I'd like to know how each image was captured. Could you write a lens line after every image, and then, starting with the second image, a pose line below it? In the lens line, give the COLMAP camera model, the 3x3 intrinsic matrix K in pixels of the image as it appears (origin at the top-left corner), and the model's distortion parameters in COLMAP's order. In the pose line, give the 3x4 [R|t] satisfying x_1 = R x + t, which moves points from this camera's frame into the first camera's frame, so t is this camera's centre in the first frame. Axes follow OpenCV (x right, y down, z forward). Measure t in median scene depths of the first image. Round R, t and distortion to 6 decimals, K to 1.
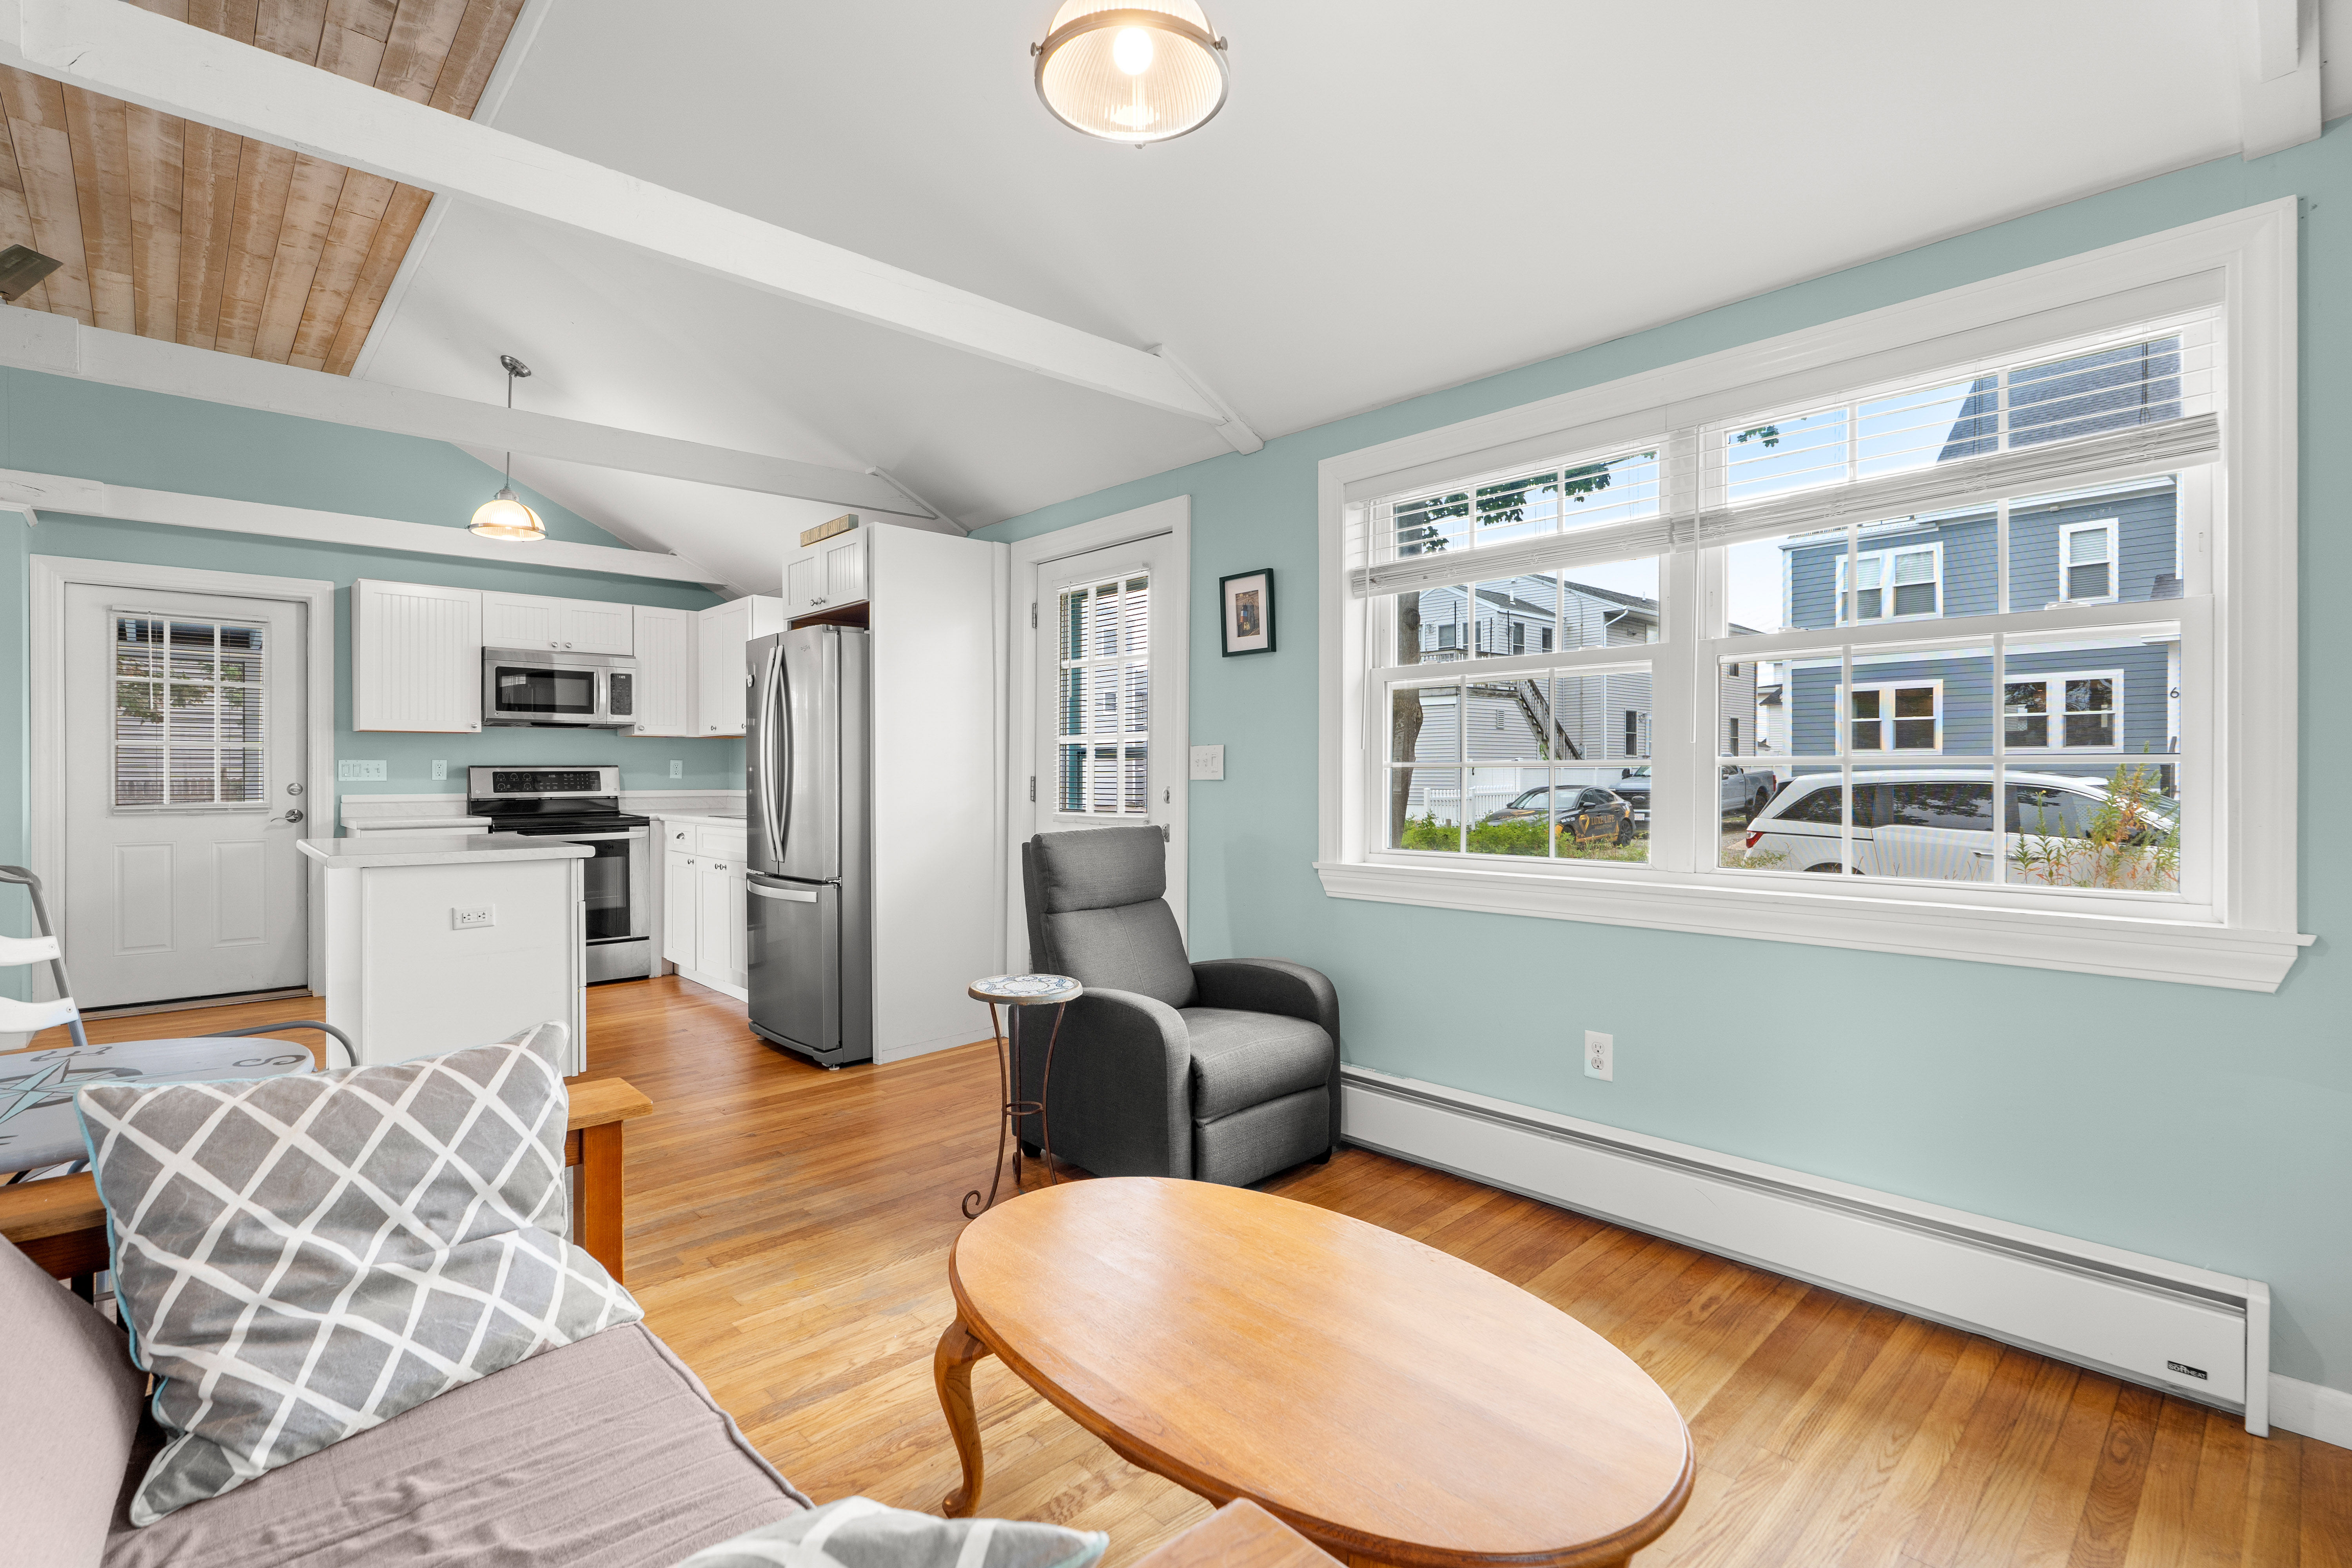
lens RADIAL K [[1067.4, 0, 1172.7], [0, 1067.4, 779.0], [0, 0, 1]] dist [-0.005871, 0.000321]
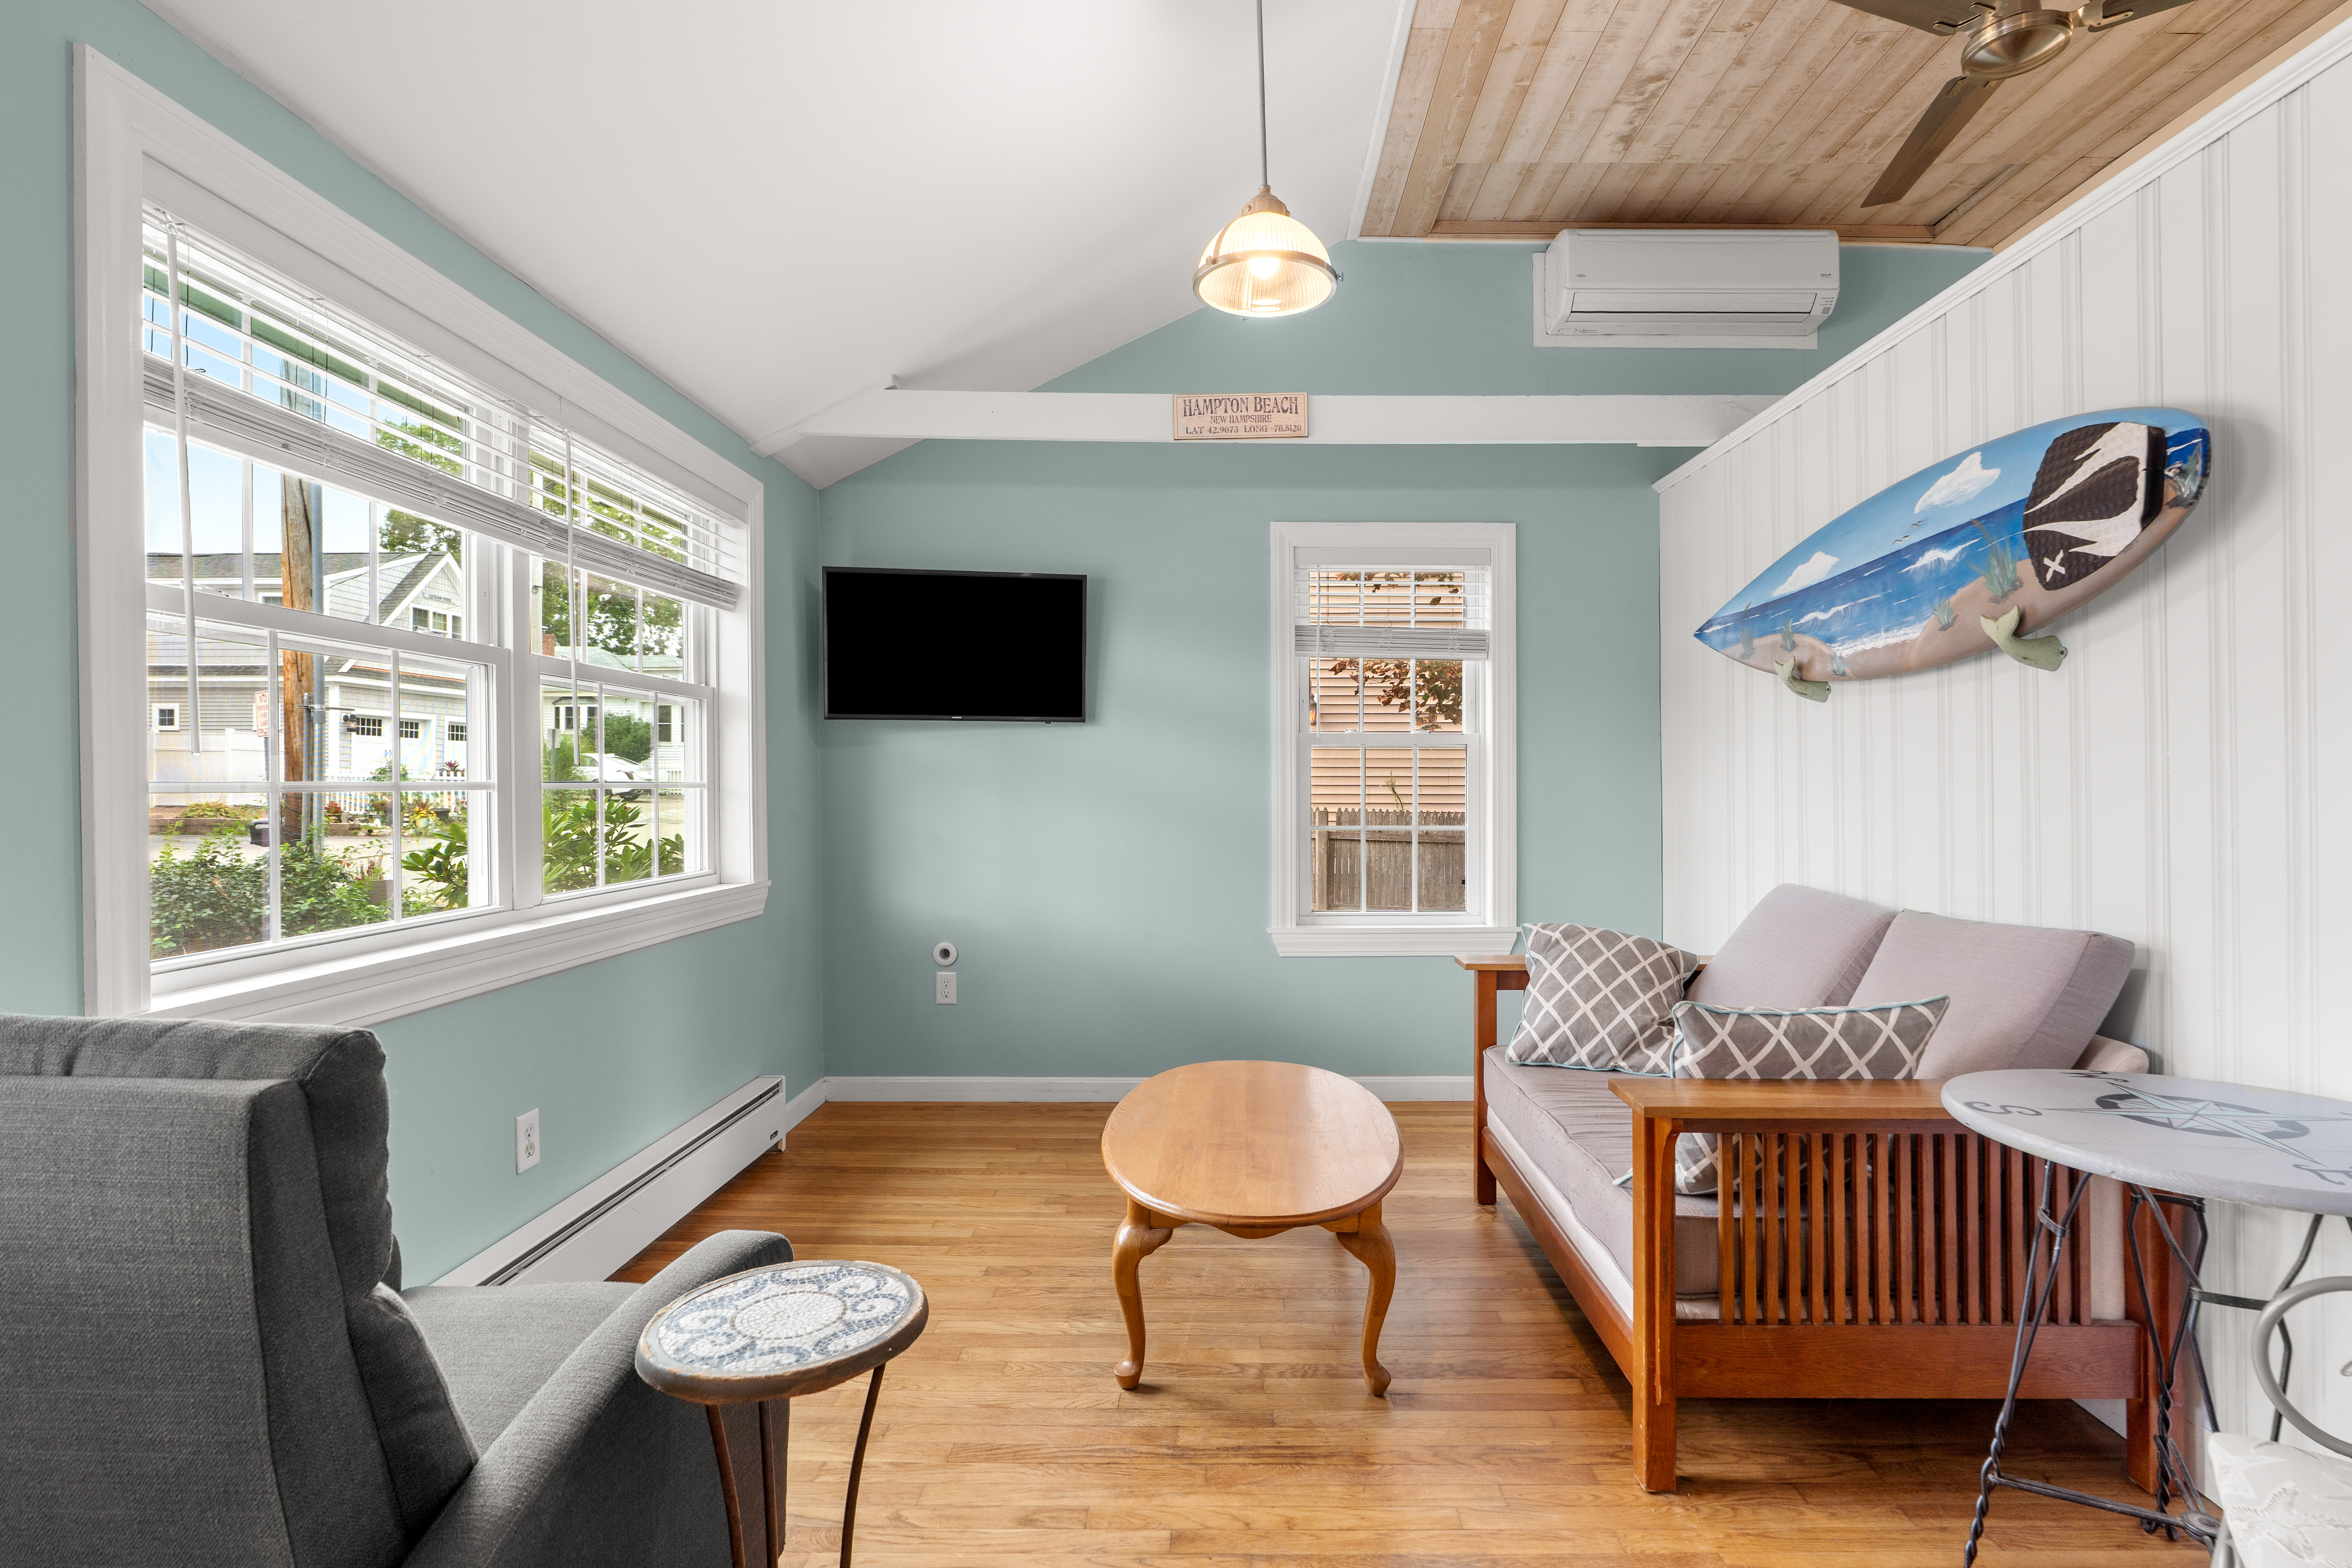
lens RADIAL K [[1136.0, 0, 1238.1], [0, 1136.0, 784.8], [0, 0, 1]] dist [-0.004373, -0.000472]
pose [[-0.736061, 0.001333, 0.676914, -0.295121], [0.004964, 0.999982, 0.003428, -0.007451], [-0.676897, 0.005884, -0.736054, 0.630001]]
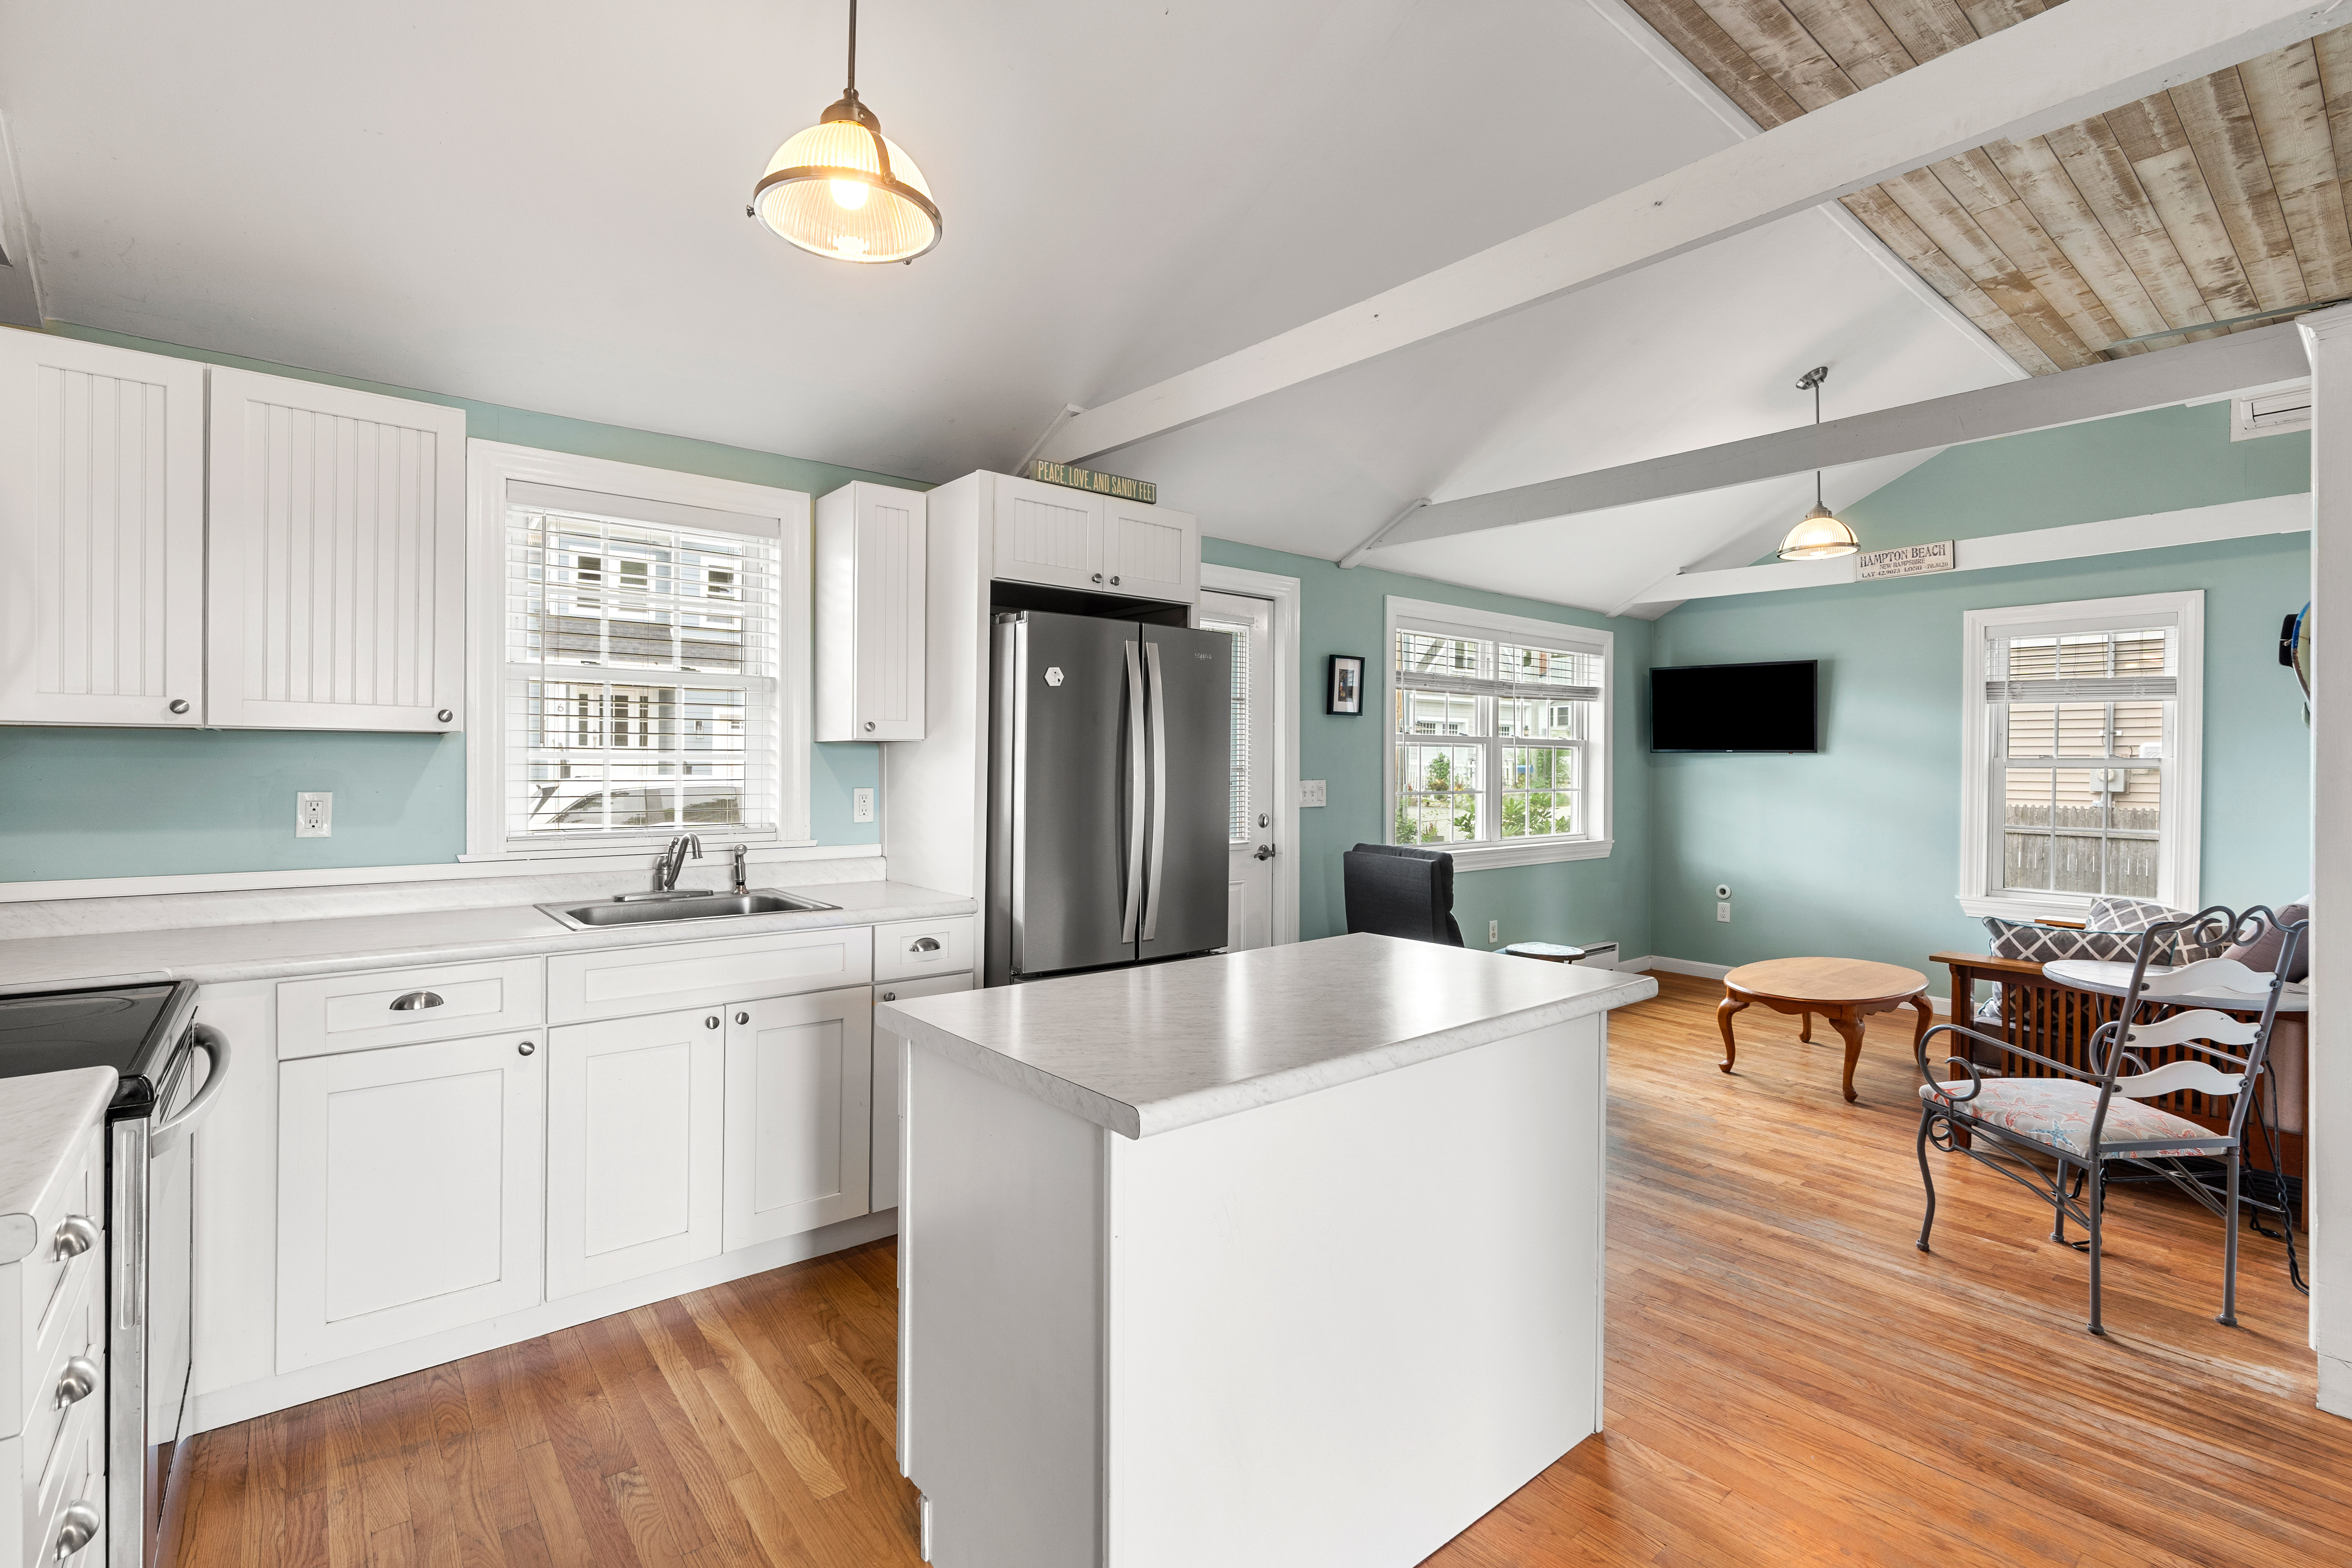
lens RADIAL K [[1072.4, 0, 1166.4], [0, 1072.4, 785.9], [0, 0, 1]] dist [0.002206, 0.000439]
pose [[0.063207, -0.016778, 0.997859, -0.867105], [0.000810, 0.999859, 0.016760, -0.031629], [-0.998000, -0.000251, 0.063212, 0.748533]]
